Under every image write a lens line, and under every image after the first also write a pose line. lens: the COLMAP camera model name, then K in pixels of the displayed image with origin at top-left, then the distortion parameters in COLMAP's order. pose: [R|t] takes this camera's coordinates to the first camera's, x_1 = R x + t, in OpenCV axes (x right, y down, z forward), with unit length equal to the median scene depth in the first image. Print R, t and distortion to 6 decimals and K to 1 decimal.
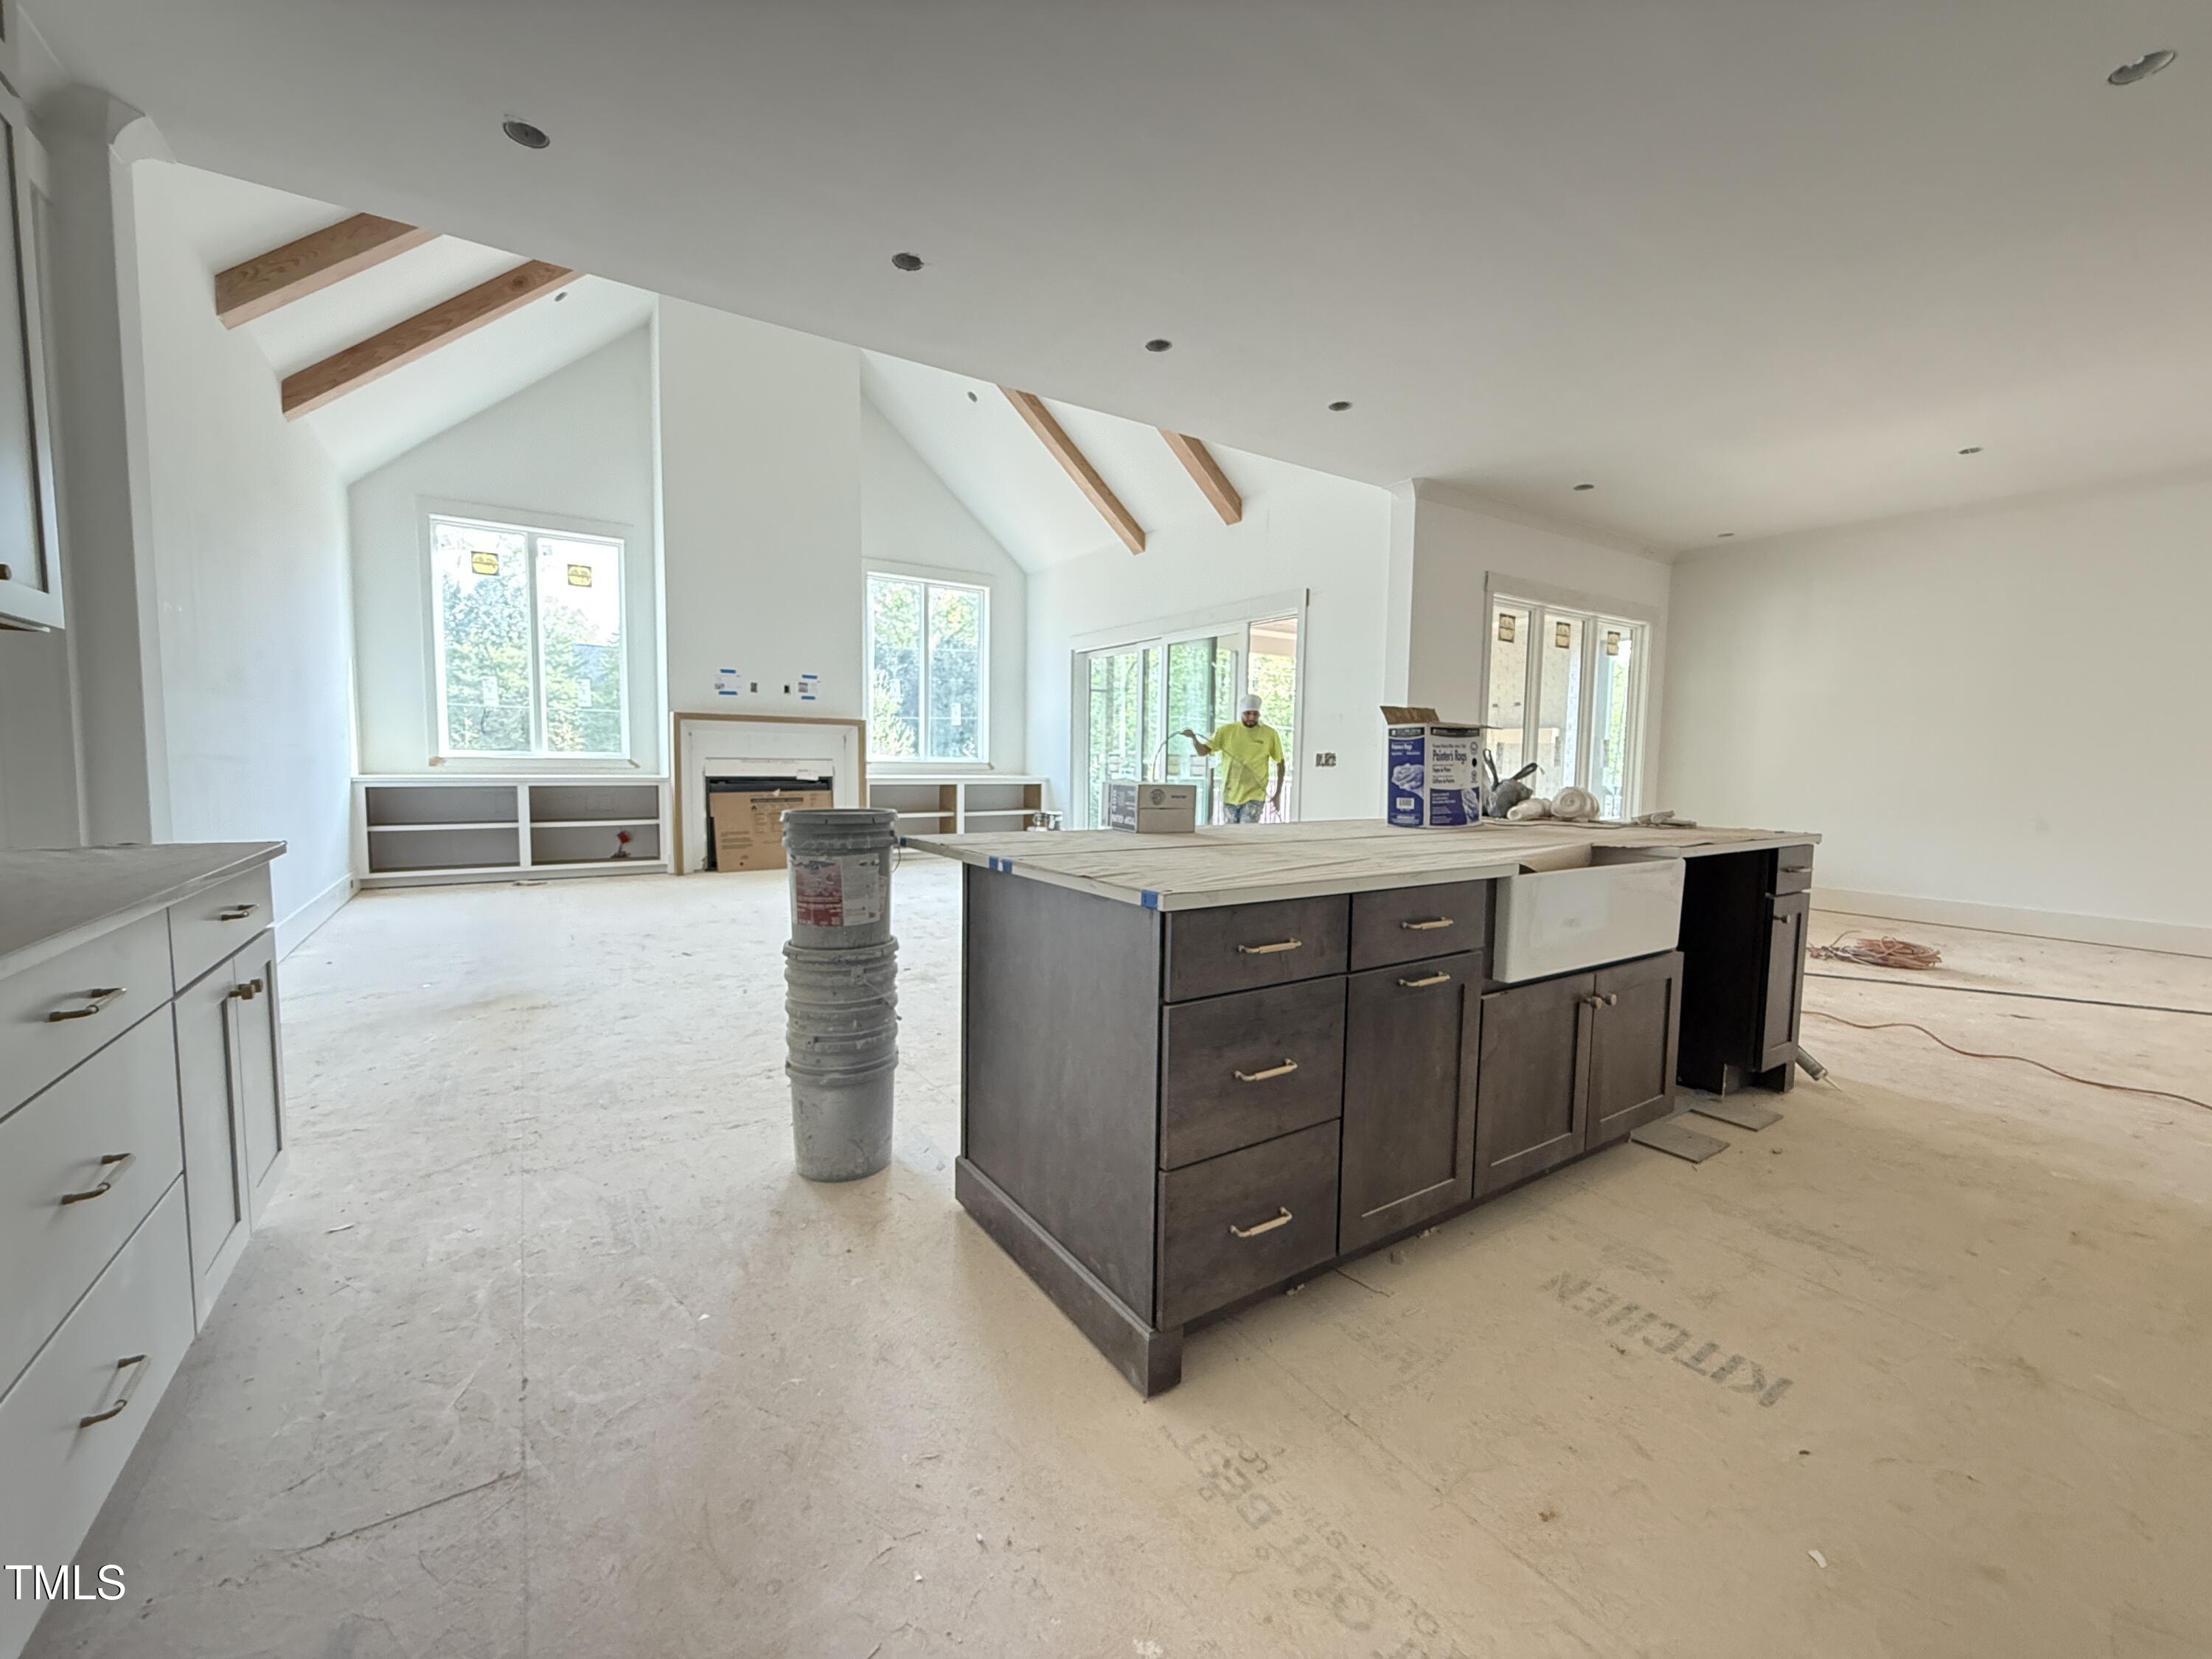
lens RADIAL K [[882.9, 0, 1099.9], [0, 882.9, 825.6], [0, 0, 1]] dist [-0.001600, 0.000120]
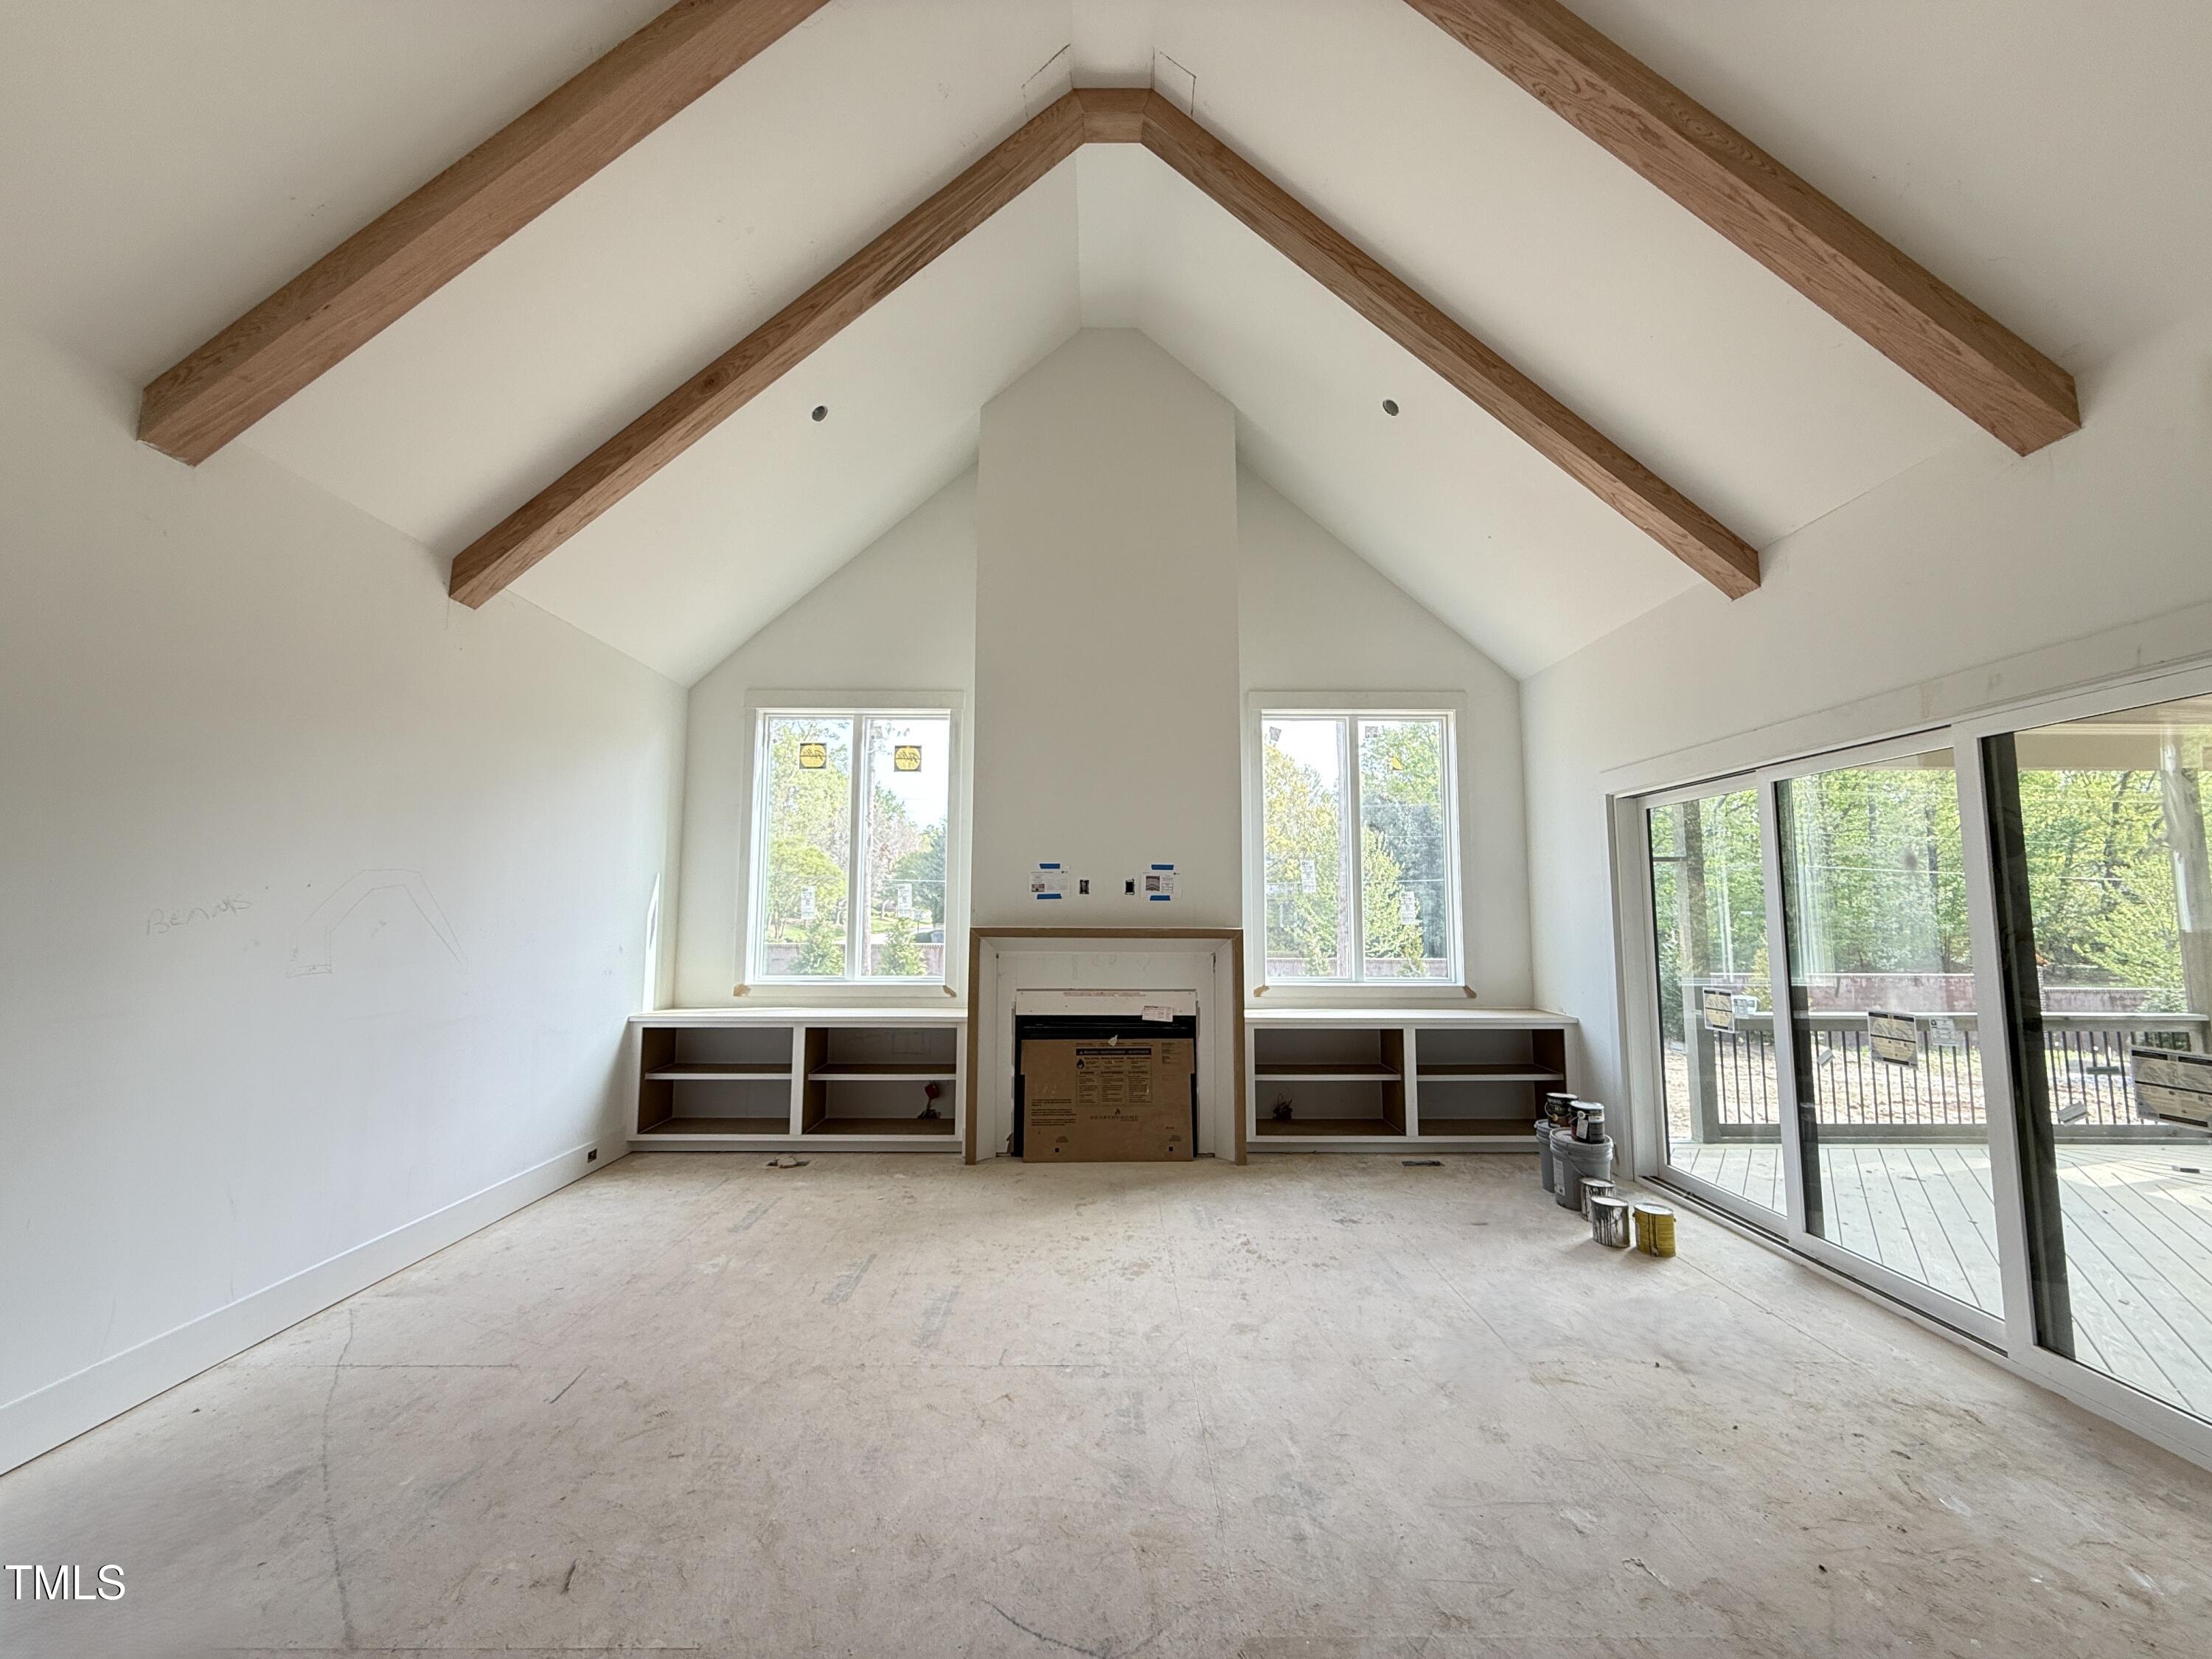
lens RADIAL K [[882.9, 0, 1099.9], [0, 882.9, 825.6], [0, 0, 1]] dist [-0.001600, 0.000120]
pose [[0.836613, -0.067018, -0.543680, 0.002311], [-0.032163, 0.984766, -0.170882, -0.085969], [0.546850, 0.160449, 0.821713, 0.427566]]
